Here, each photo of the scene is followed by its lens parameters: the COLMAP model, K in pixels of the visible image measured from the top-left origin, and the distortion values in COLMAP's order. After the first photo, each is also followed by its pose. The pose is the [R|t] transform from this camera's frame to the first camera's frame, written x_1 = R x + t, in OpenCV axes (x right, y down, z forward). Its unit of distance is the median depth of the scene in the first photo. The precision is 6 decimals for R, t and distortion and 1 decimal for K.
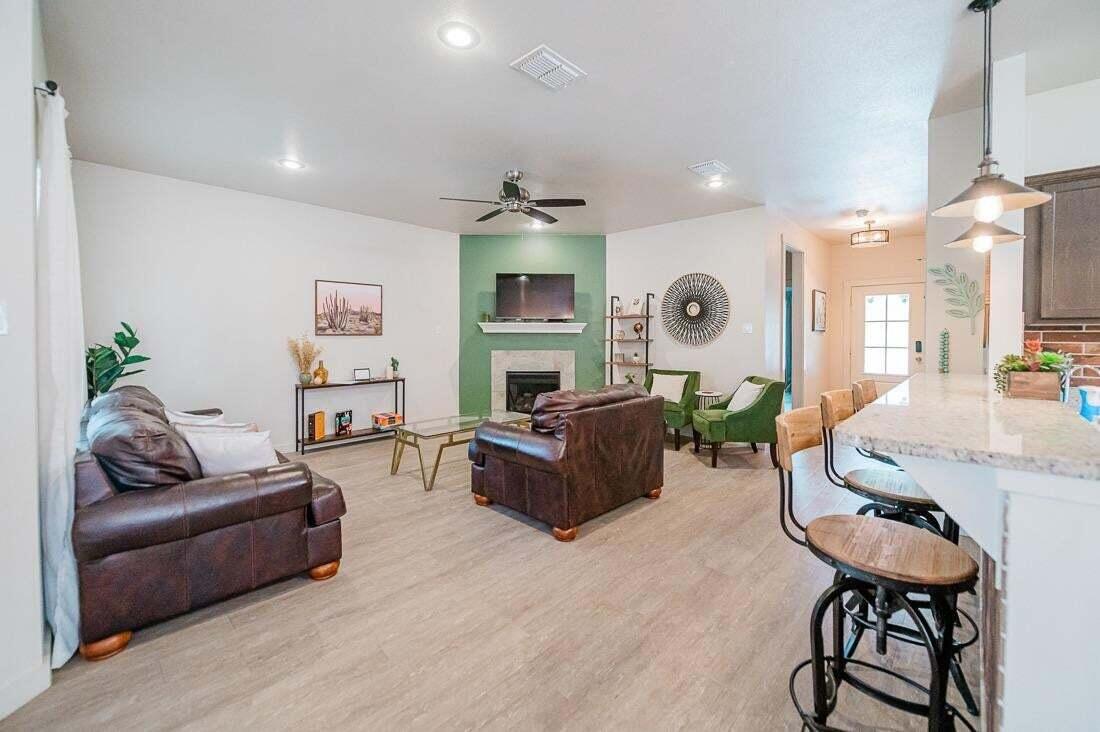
lens RADIAL K [[461.9, 0, 551.1], [0, 461.9, 343.0], [0, 0, 1]] dist [-0.011446, 0.000031]
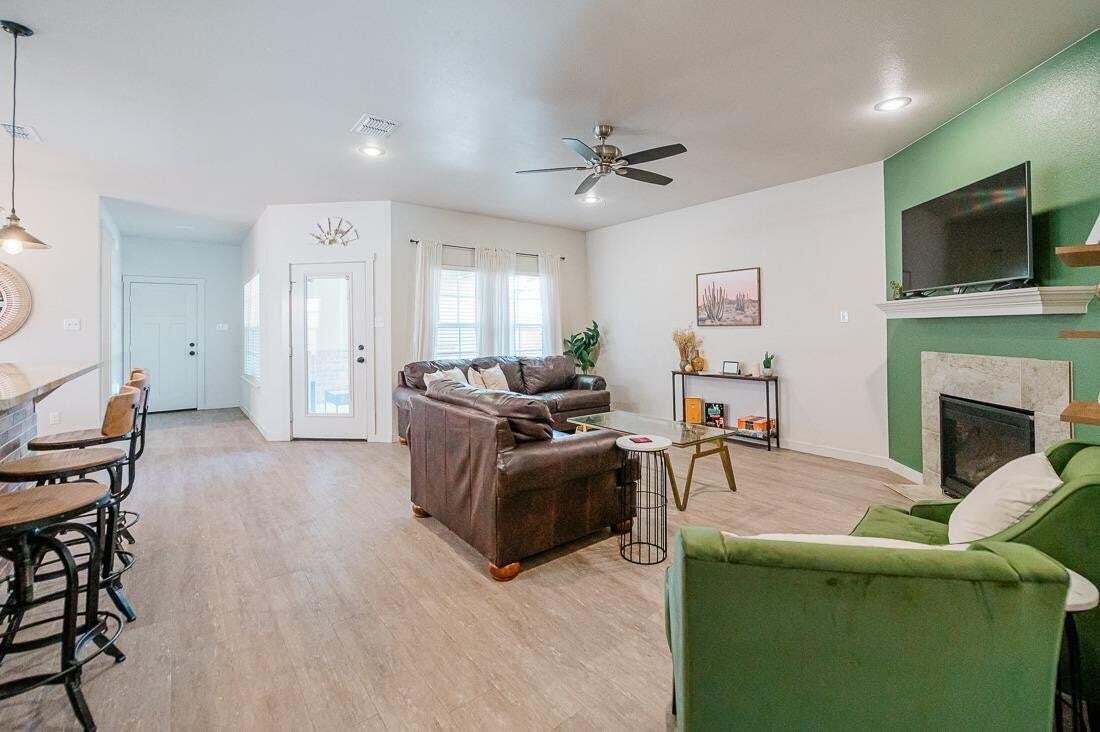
lens RADIAL K [[479.5, 0, 564.5], [0, 479.5, 323.6], [0, 0, 1]] dist [-0.004349, -0.000660]
pose [[-0.149678, -0.013507, -0.988643, 0.578858], [-0.013614, 0.999840, -0.011599, -0.004491], [0.988641, 0.011723, -0.149838, 0.790705]]
